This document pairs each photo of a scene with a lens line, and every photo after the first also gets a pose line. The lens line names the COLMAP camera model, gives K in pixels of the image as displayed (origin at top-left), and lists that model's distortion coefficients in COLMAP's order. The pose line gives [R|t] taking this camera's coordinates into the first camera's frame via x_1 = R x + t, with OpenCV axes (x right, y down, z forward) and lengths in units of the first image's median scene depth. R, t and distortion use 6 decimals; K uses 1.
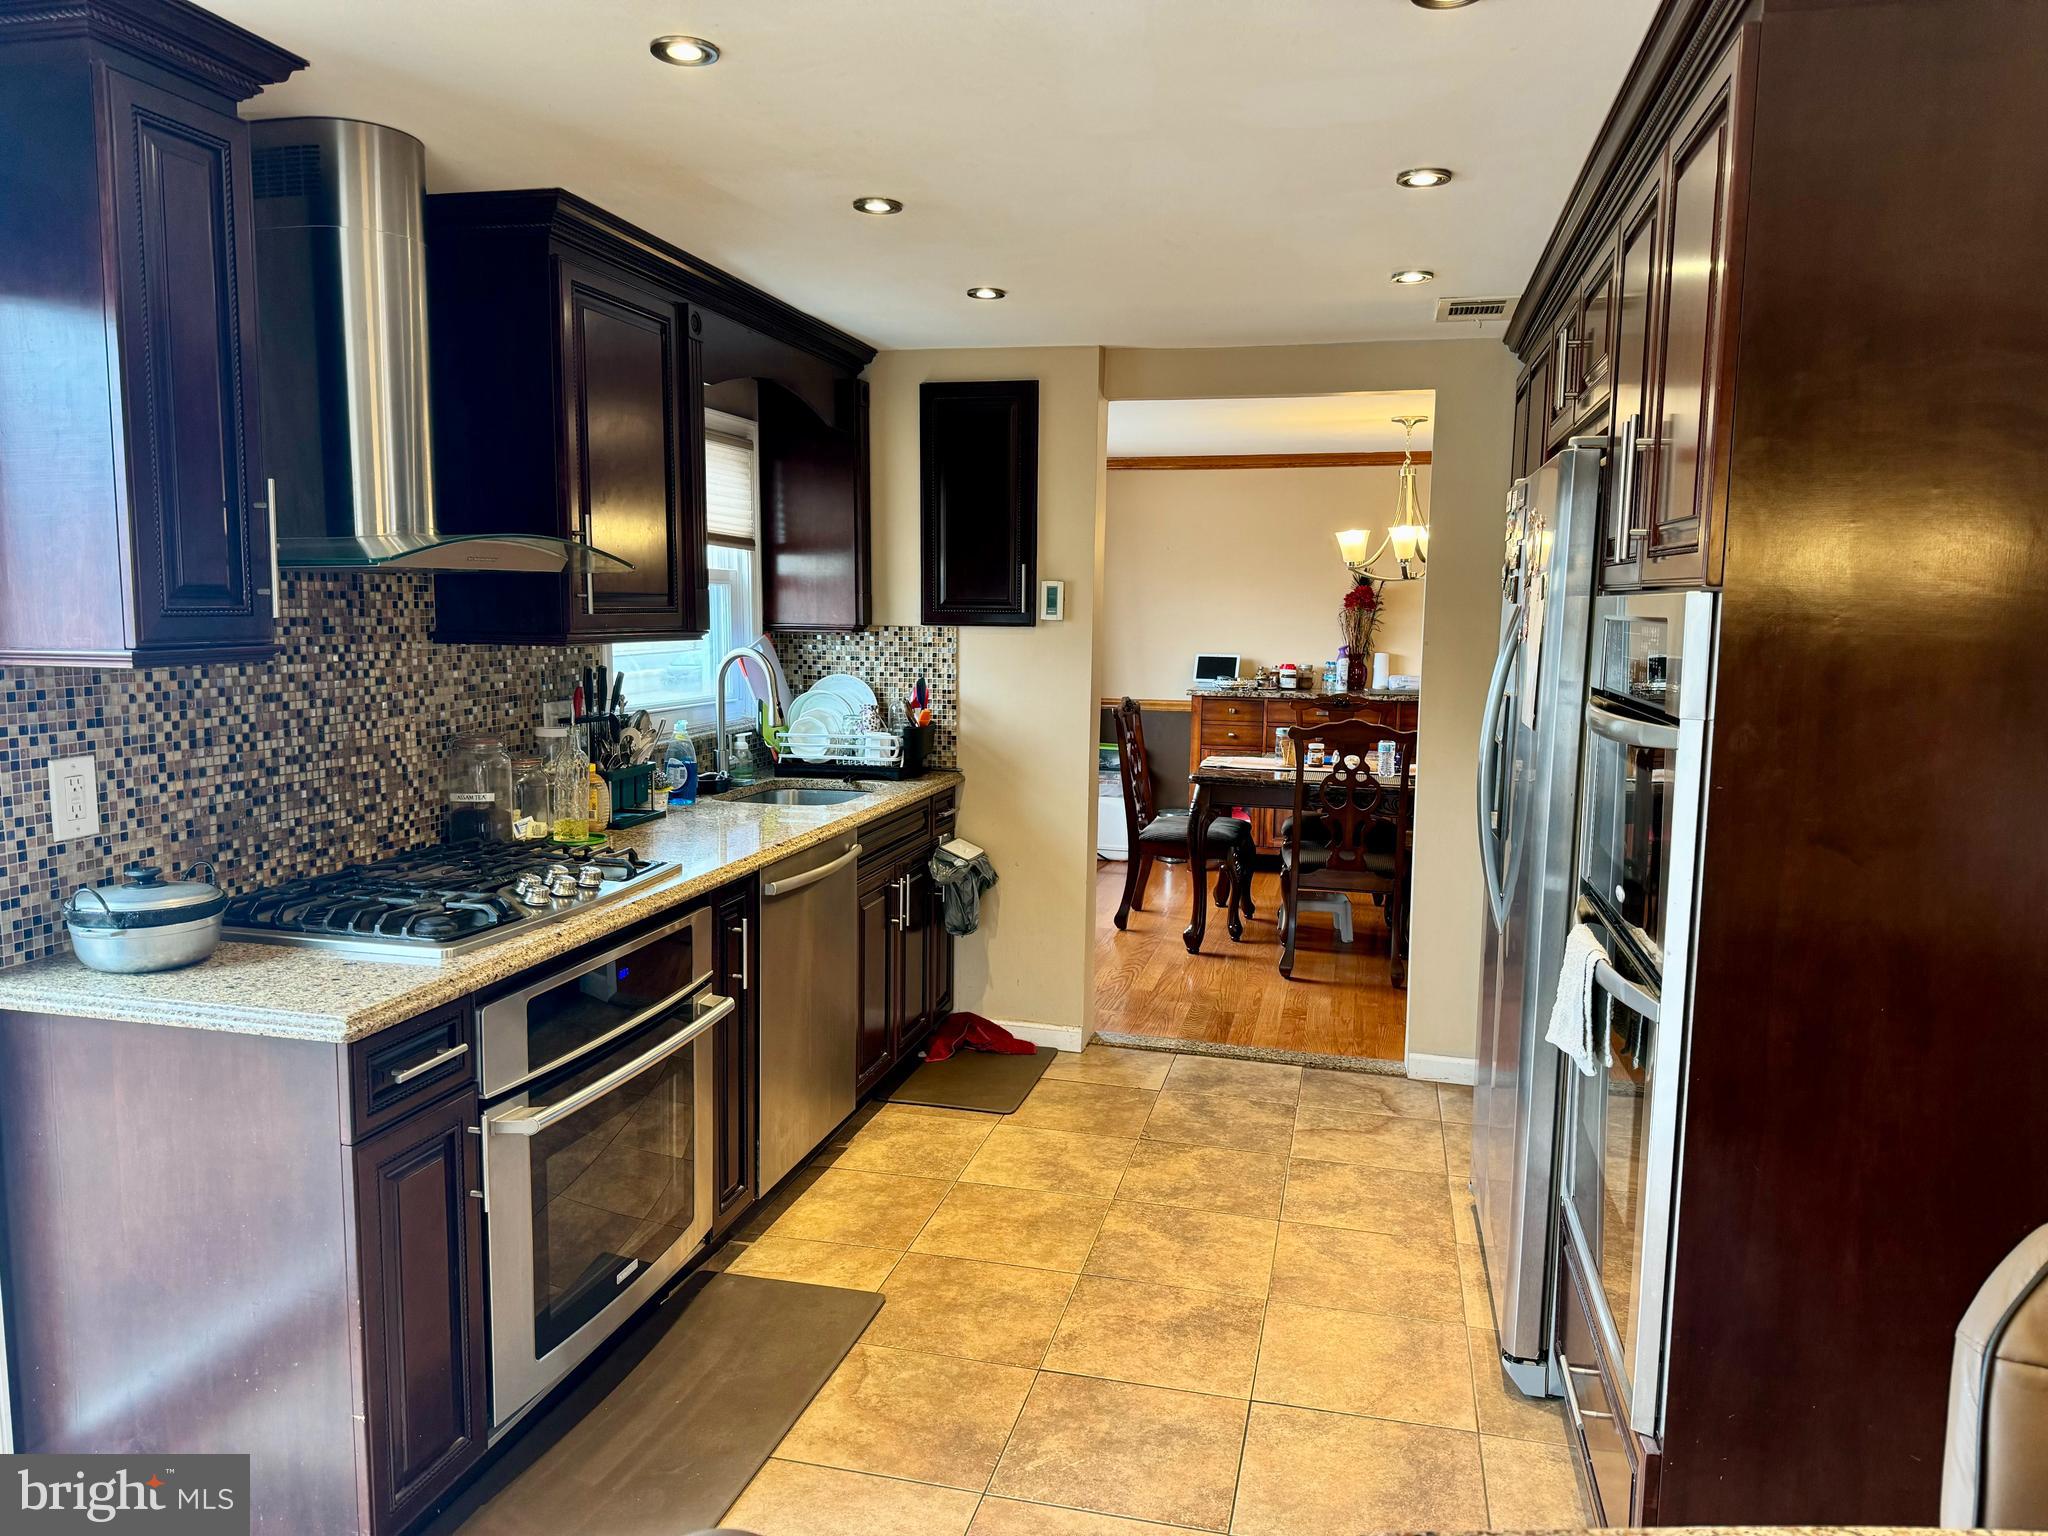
lens RADIAL K [[1393.6, 0, 1025.0], [0, 1393.6, 766.4], [0, 0, 1]] dist [0.052682, -0.086158]
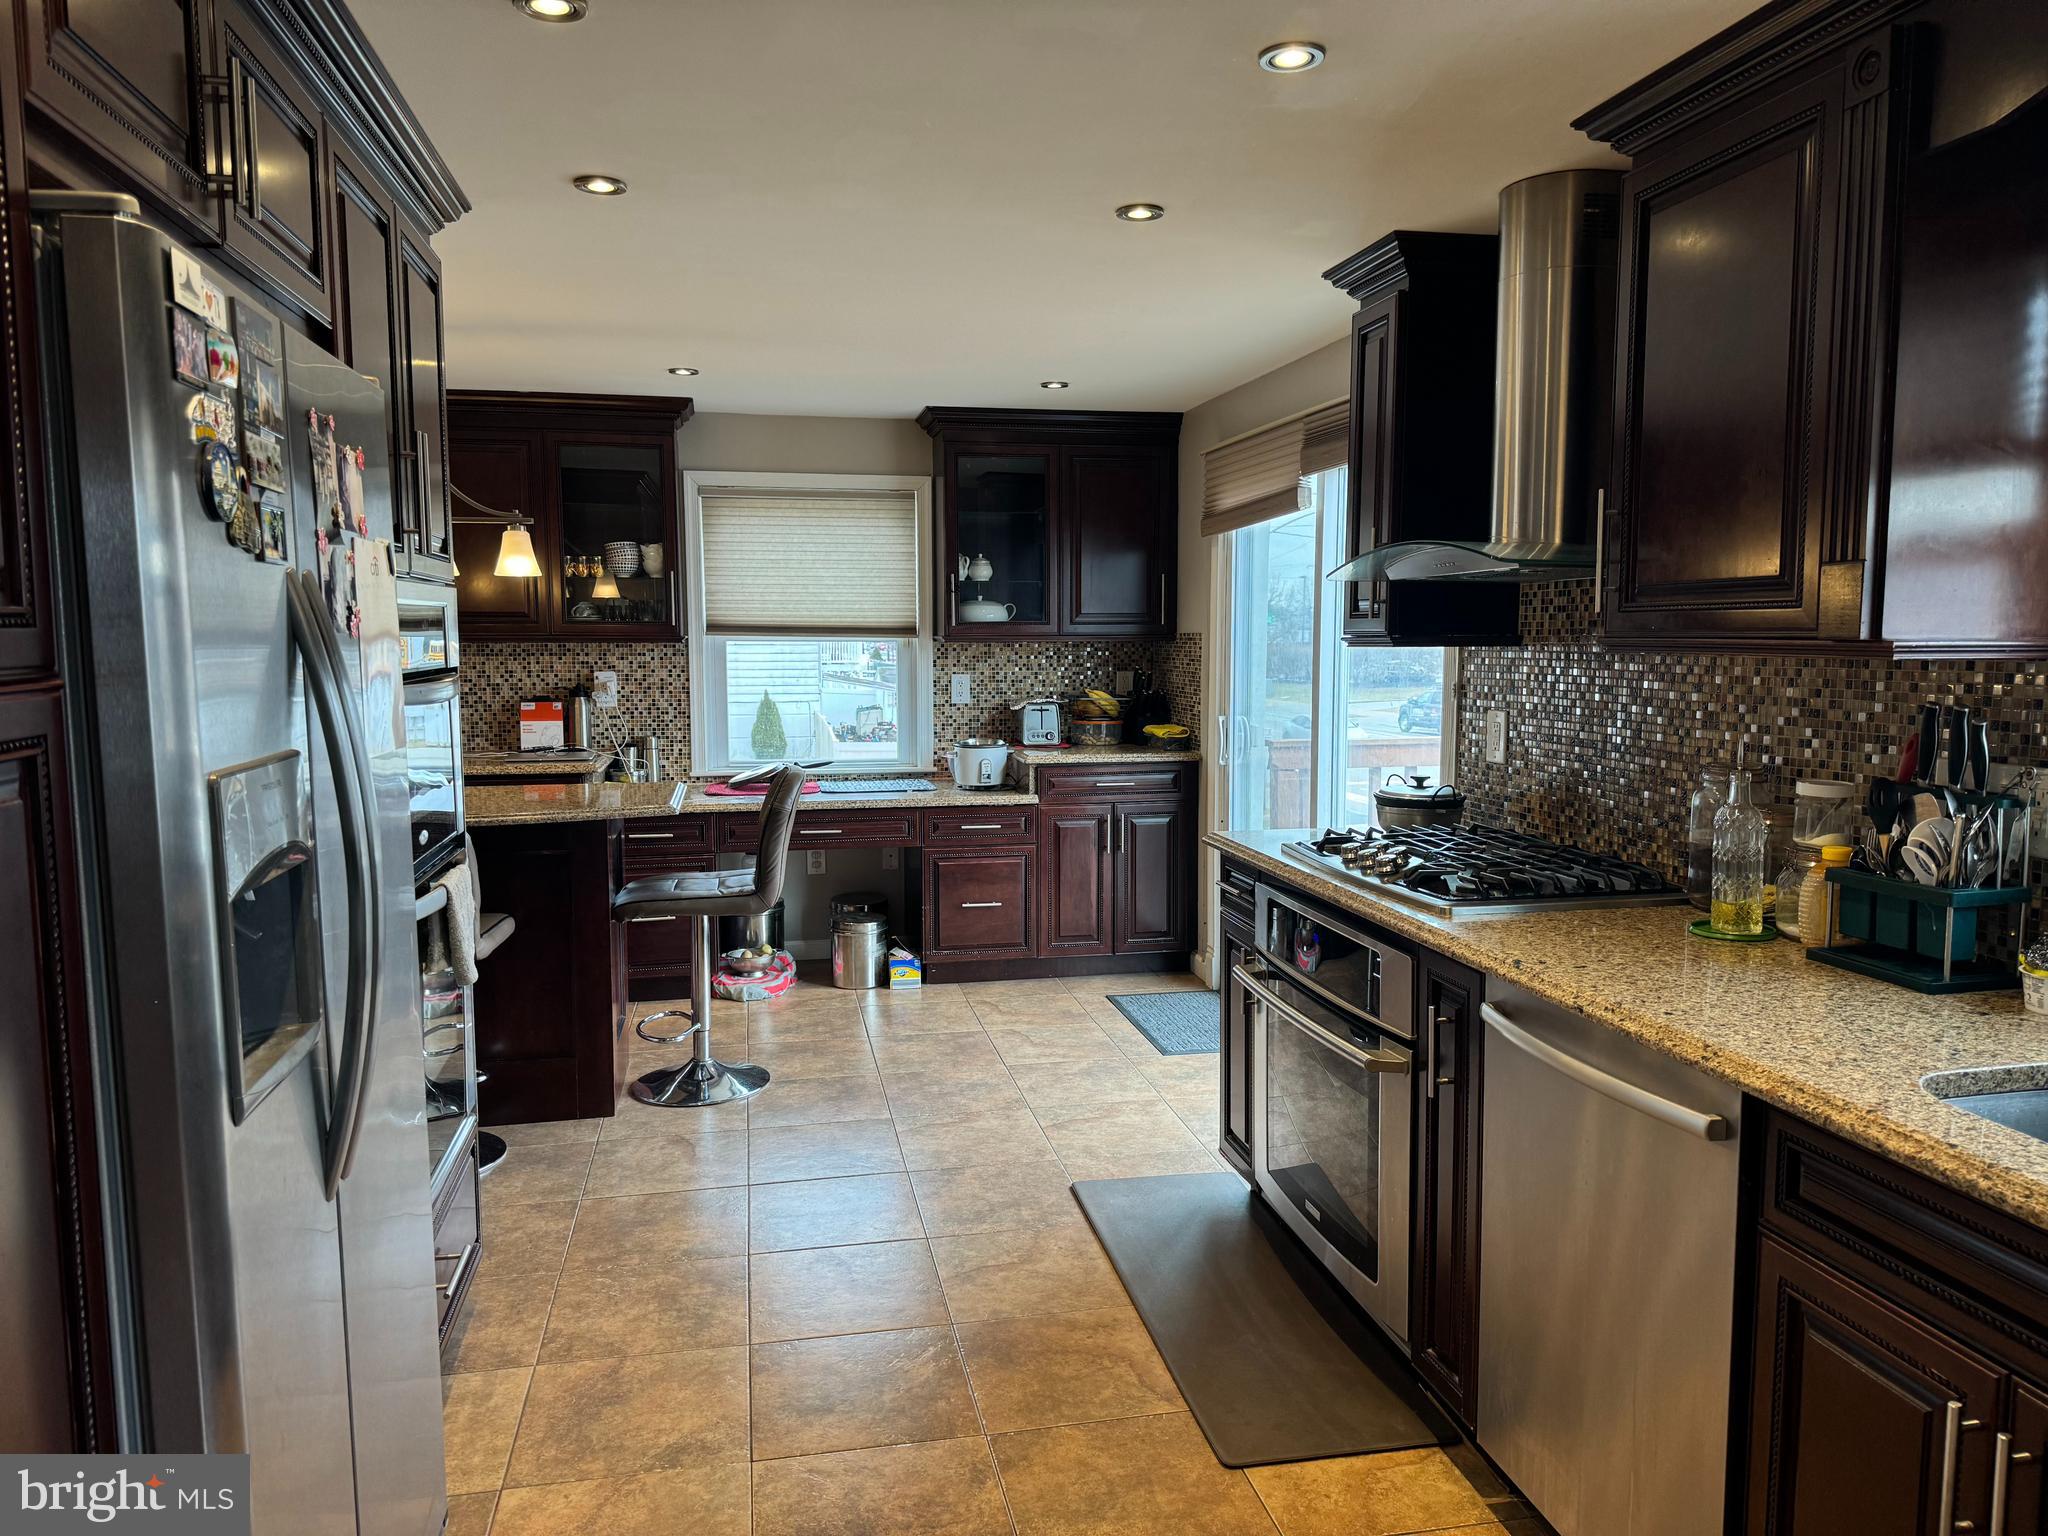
lens RADIAL K [[1393.6, 0, 1024.8], [0, 1393.6, 769.8], [0, 0, 1]] dist [0.052682, -0.086158]
pose [[-0.902150, 0.034811, -0.430016, 0.339322], [-0.057536, 0.978128, 0.199890, -0.164696], [0.427569, 0.205072, -0.880415, 1.604938]]
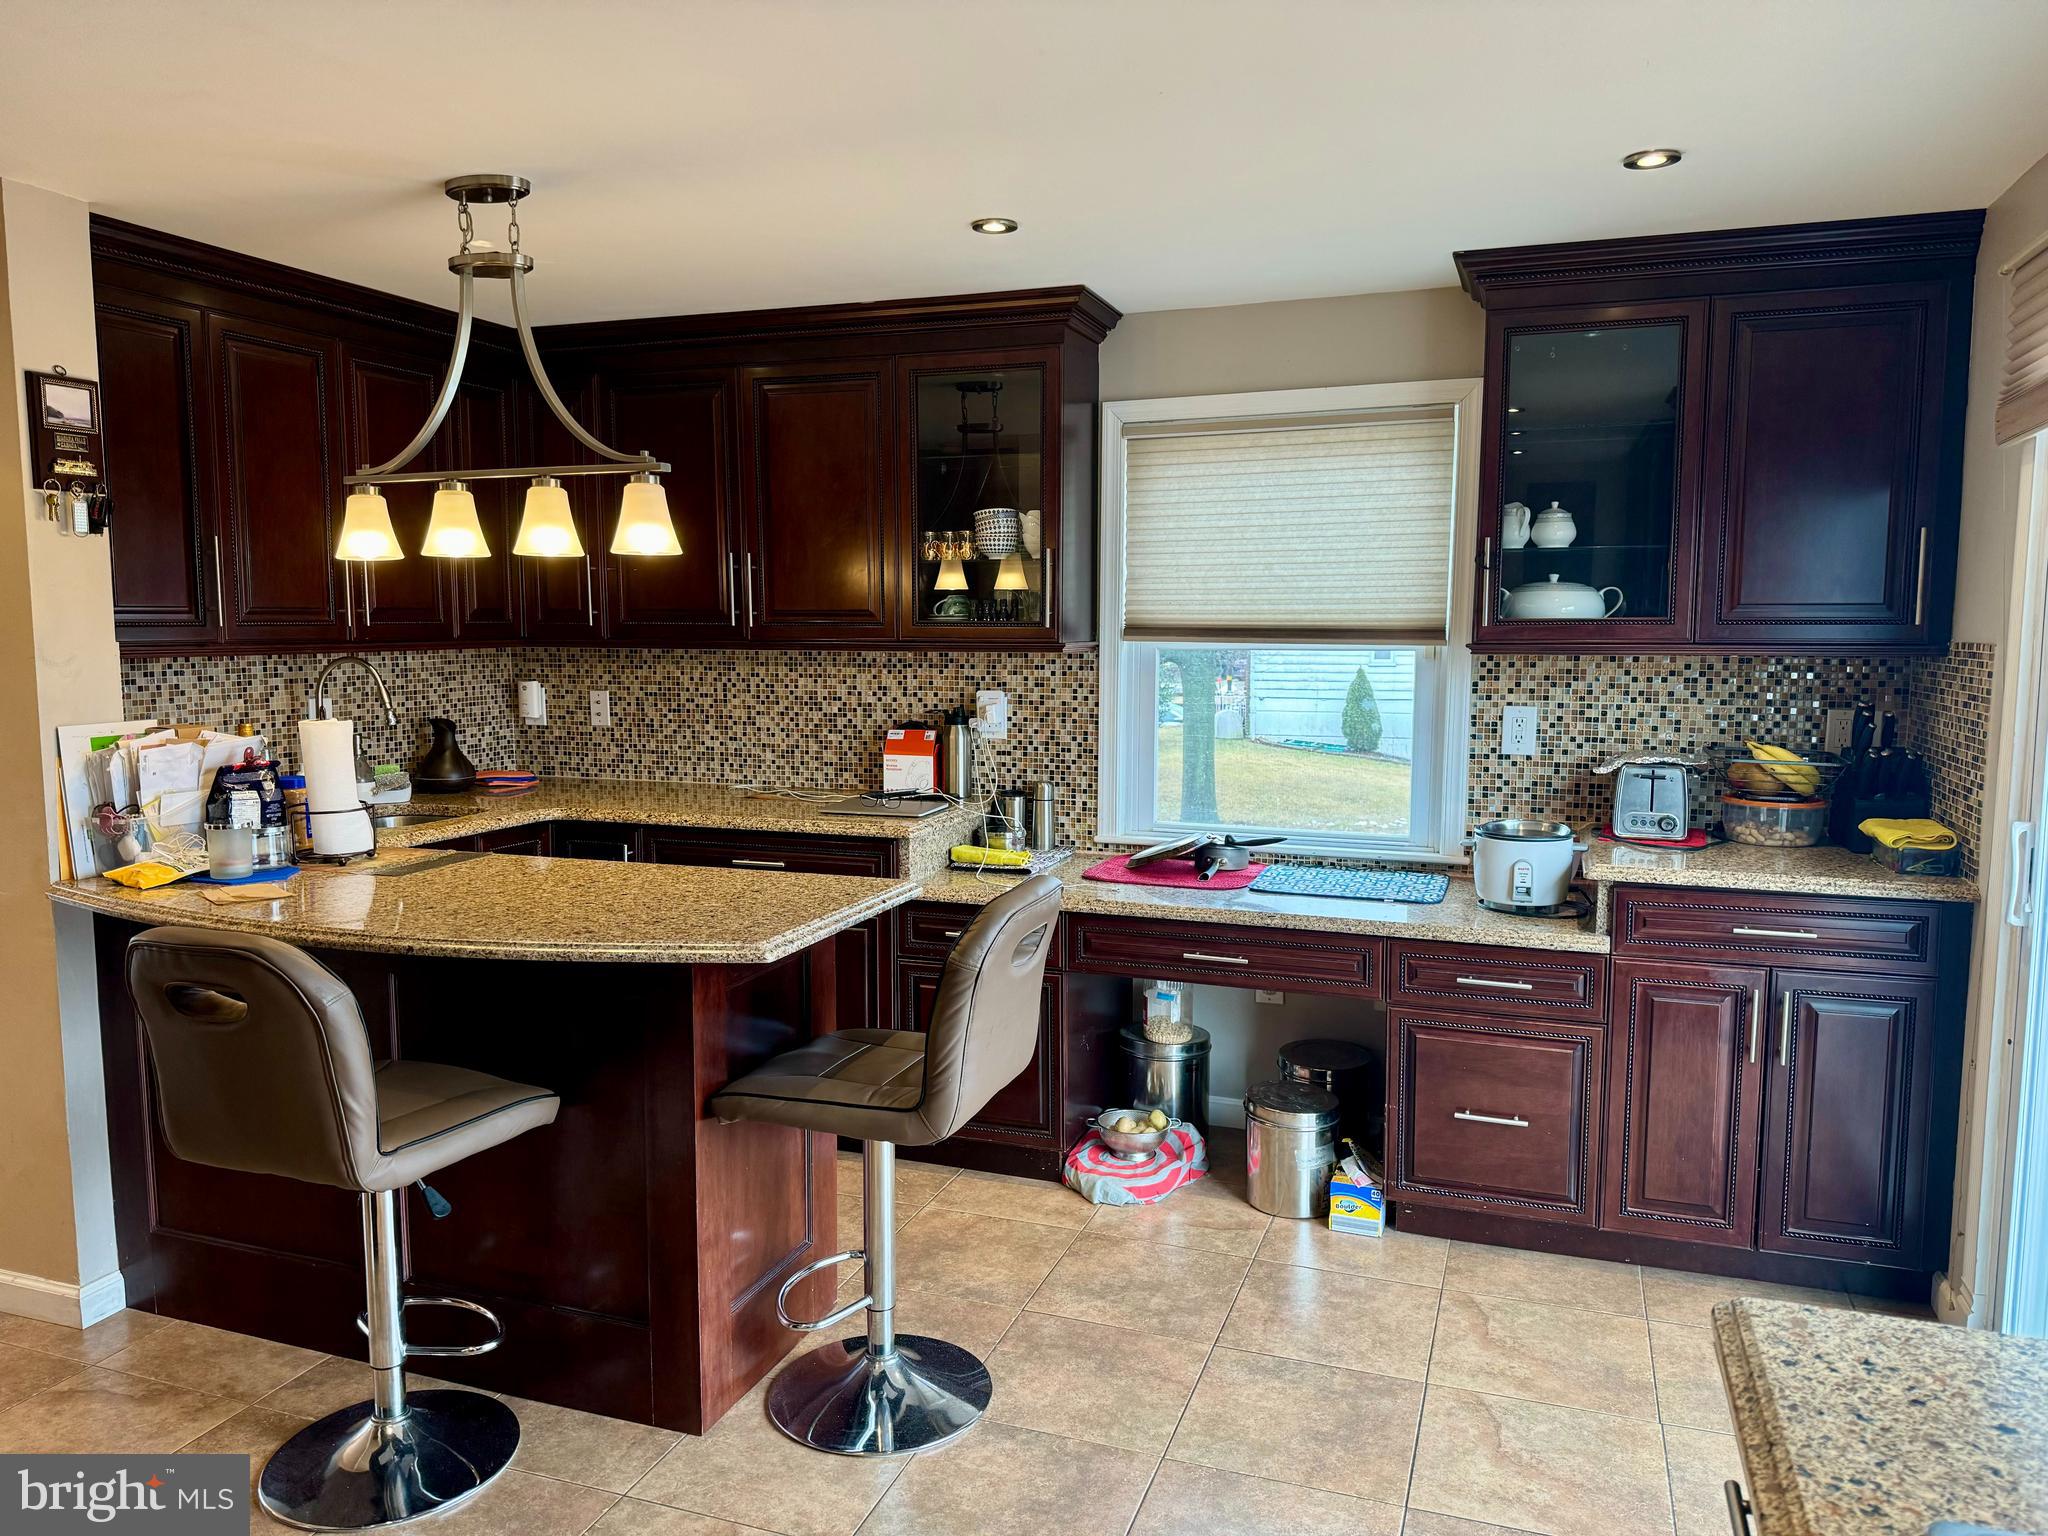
lens RADIAL K [[1393.6, 0, 1031.4], [0, 1393.6, 771.4], [0, 0, 1]] dist [0.052682, -0.086158]
pose [[-0.994267, -0.019223, 0.105184, 0.045844], [0.004803, 0.974684, 0.223535, -0.132493], [-0.106818, 0.222758, -0.969004, 1.244699]]
